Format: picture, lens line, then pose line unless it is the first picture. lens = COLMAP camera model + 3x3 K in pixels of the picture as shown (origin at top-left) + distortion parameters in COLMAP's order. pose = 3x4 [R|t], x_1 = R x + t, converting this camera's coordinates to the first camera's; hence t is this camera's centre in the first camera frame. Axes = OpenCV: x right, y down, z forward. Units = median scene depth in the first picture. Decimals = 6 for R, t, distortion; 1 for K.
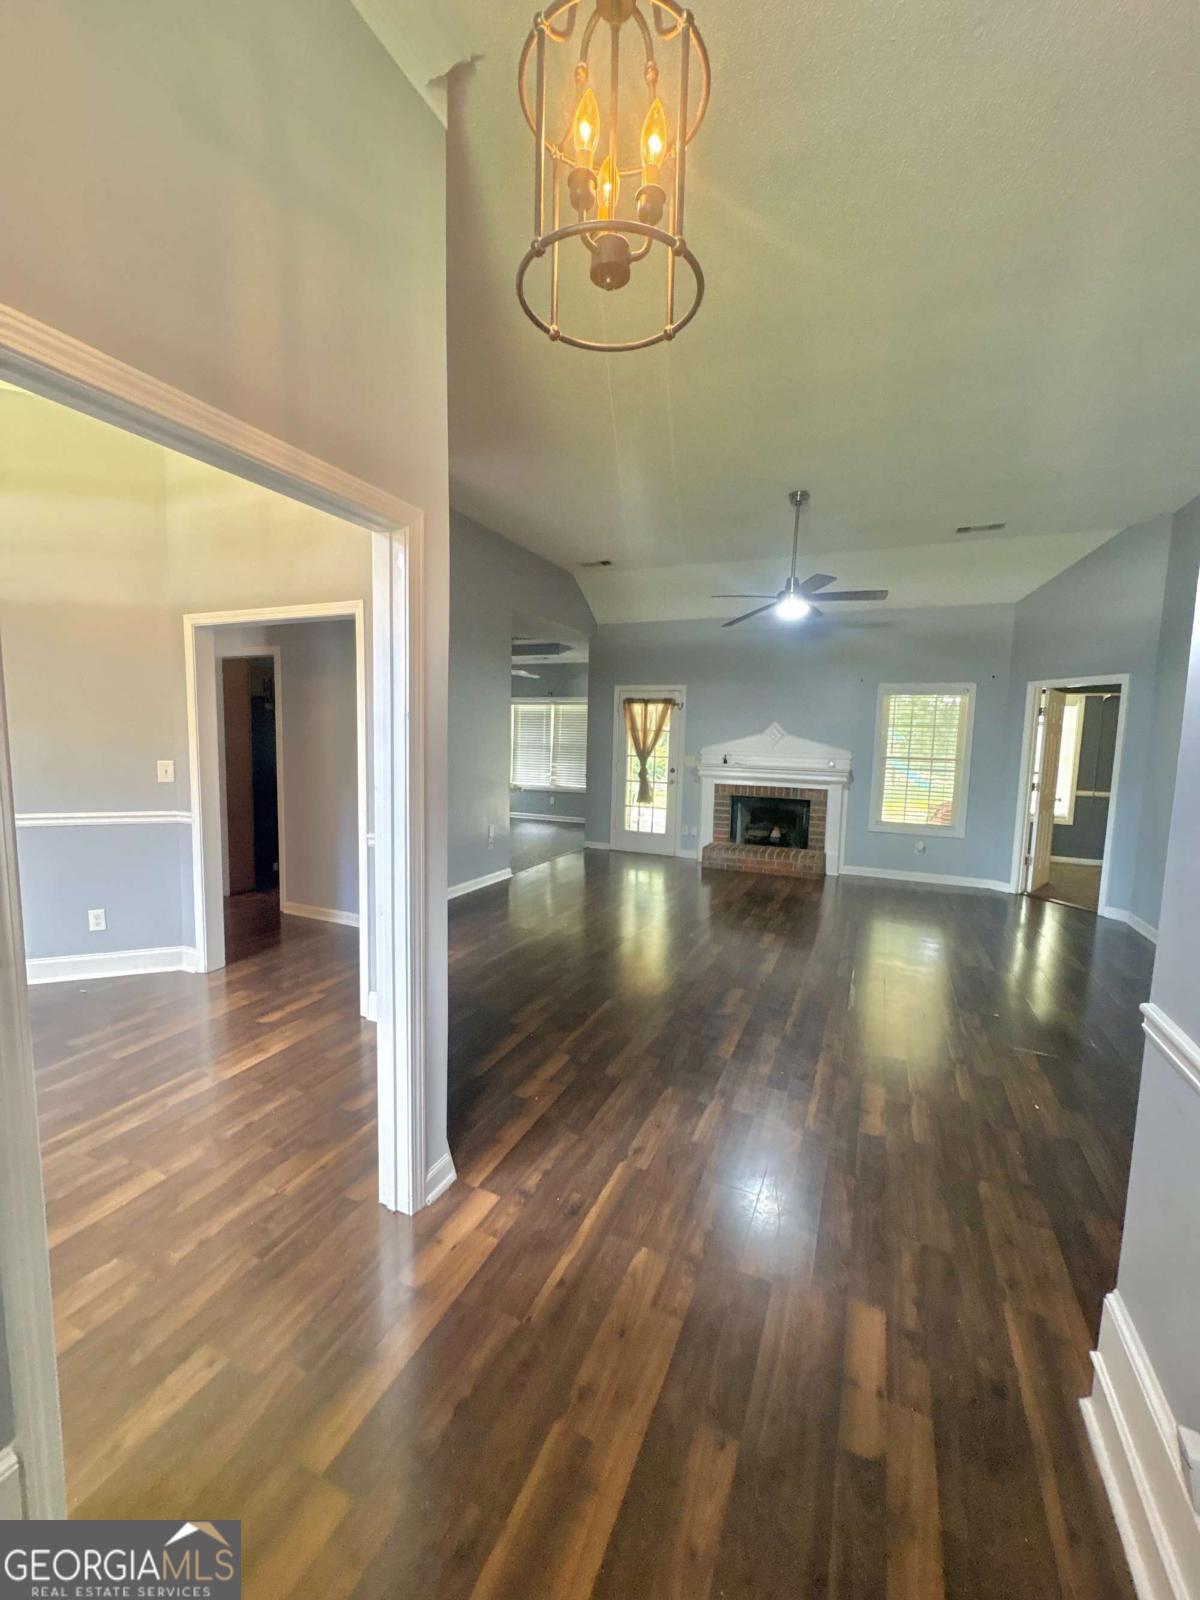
lens RADIAL K [[636.3, 0, 600.1], [0, 636.3, 798.8], [0, 0, 1]] dist [0.001913, 0.000141]
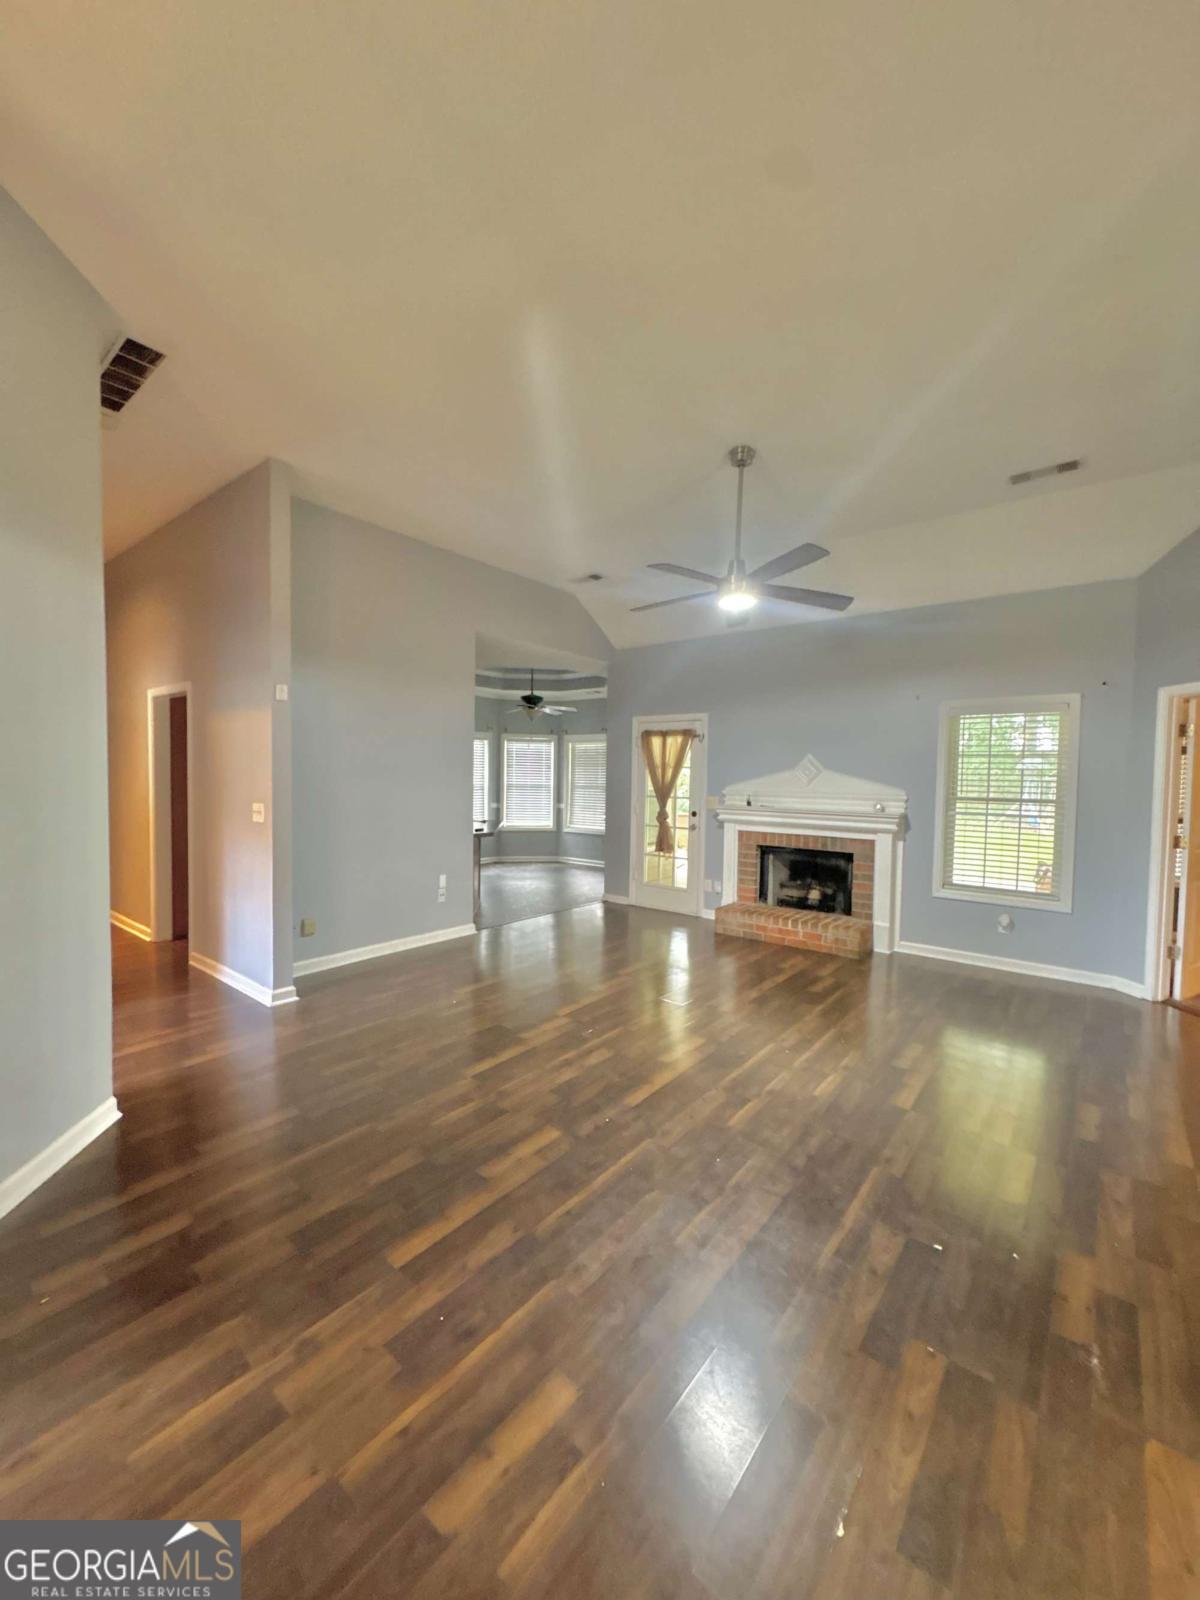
lens RADIAL K [[636.3, 0, 599.6], [0, 636.3, 800.7], [0, 0, 1]] dist [0.001913, 0.000141]
pose [[0.966940, 0.001881, -0.254998, 0.224623], [-0.018052, 0.997969, -0.061094, -0.008633], [0.254365, 0.063677, 0.965010, 0.164434]]
